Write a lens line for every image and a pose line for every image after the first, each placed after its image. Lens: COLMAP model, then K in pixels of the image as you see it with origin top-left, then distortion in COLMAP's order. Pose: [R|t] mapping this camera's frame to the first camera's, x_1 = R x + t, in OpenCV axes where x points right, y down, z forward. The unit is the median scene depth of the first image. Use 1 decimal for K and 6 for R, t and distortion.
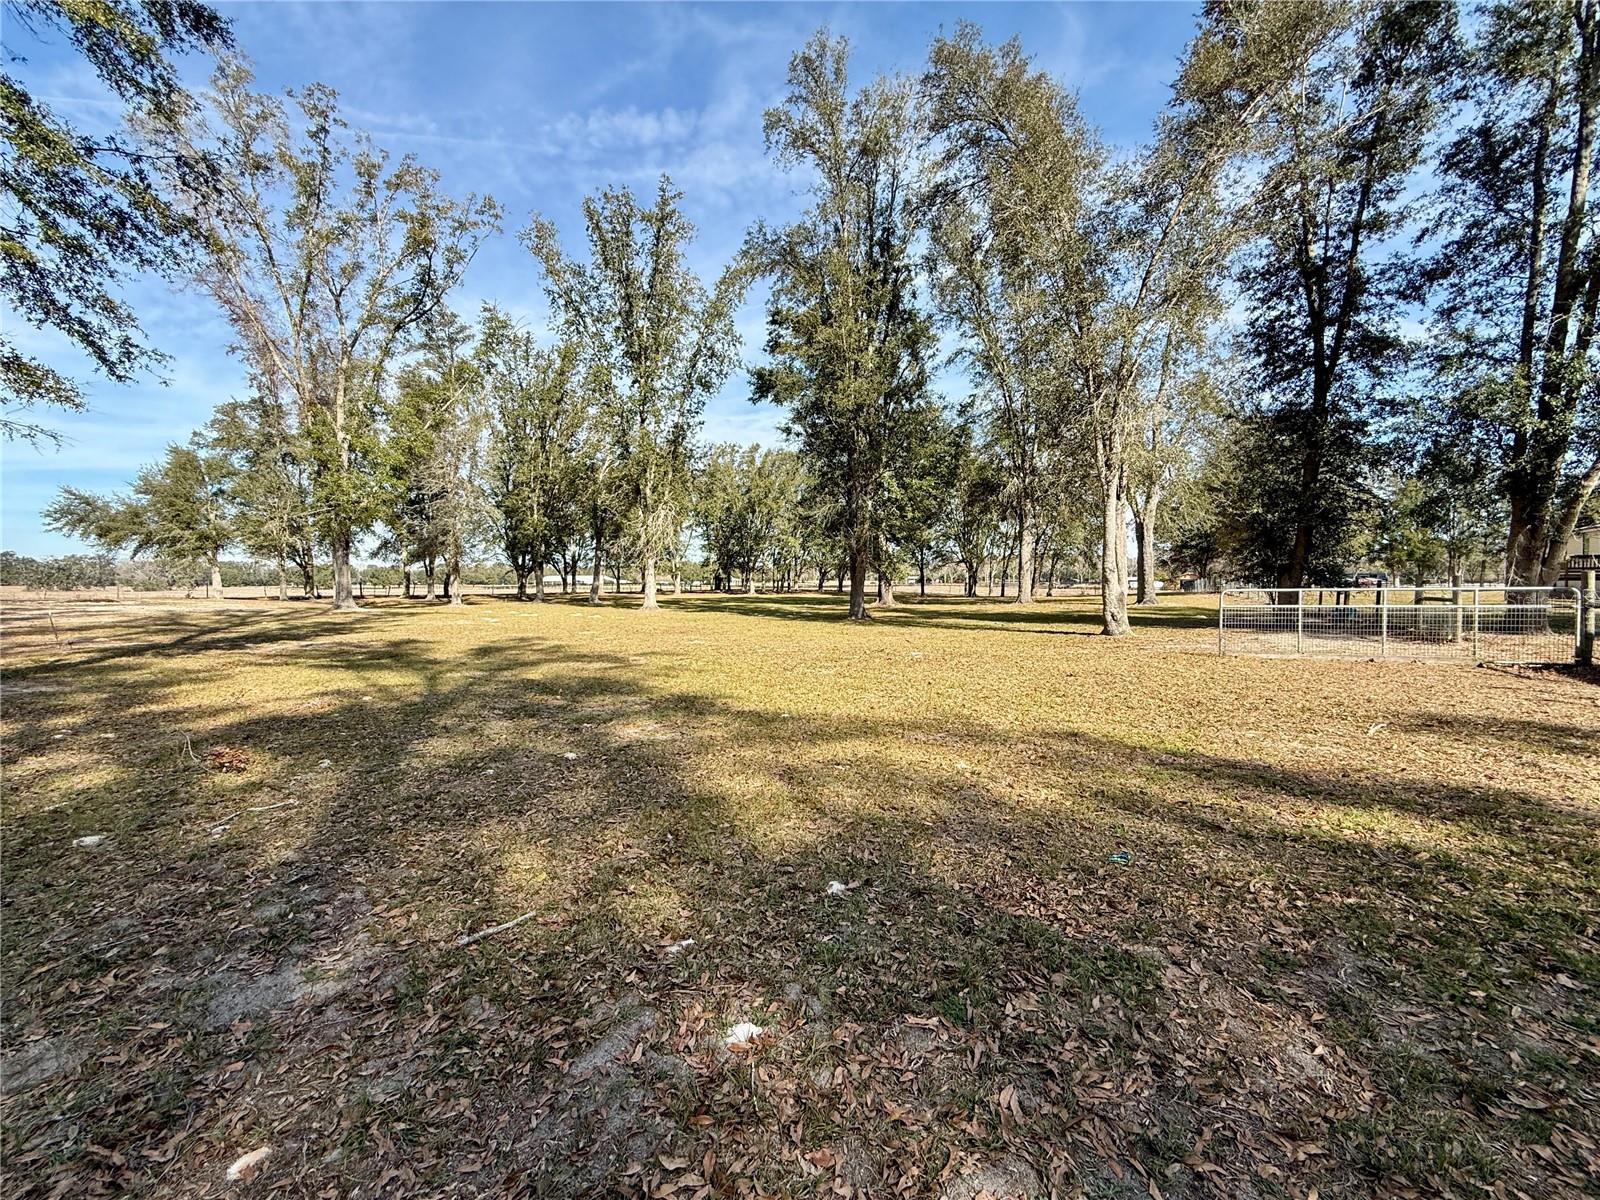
lens RADIAL K [[641.6, 0, 800.3], [0, 641.6, 595.1], [0, 0, 1]] dist [-0.003031, 0.001114]
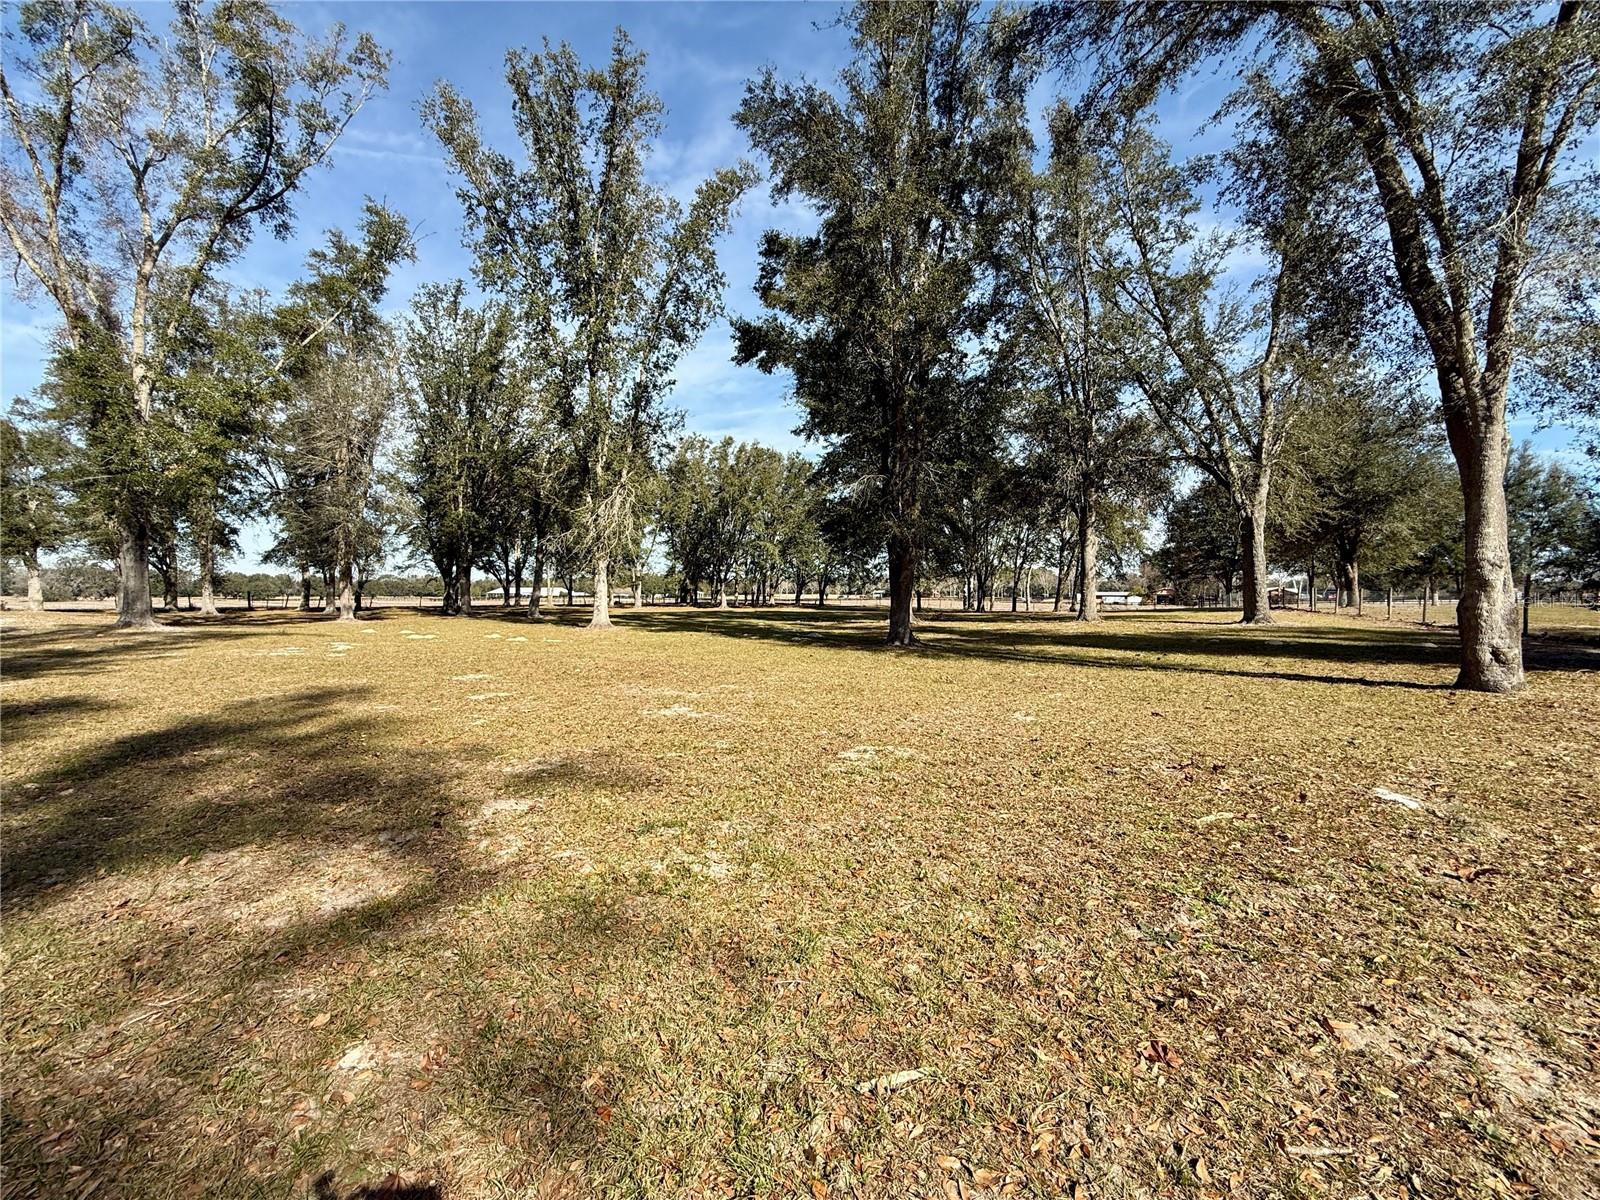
lens RADIAL K [[641.6, 0, 798.6], [0, 641.6, 607.8], [0, 0, 1]] dist [-0.003031, 0.001114]
pose [[0.998411, 0.004165, 0.056192, -0.043632], [-0.004038, 0.999989, -0.002365, -0.000191], [-0.056201, 0.002134, 0.998417, 0.223783]]
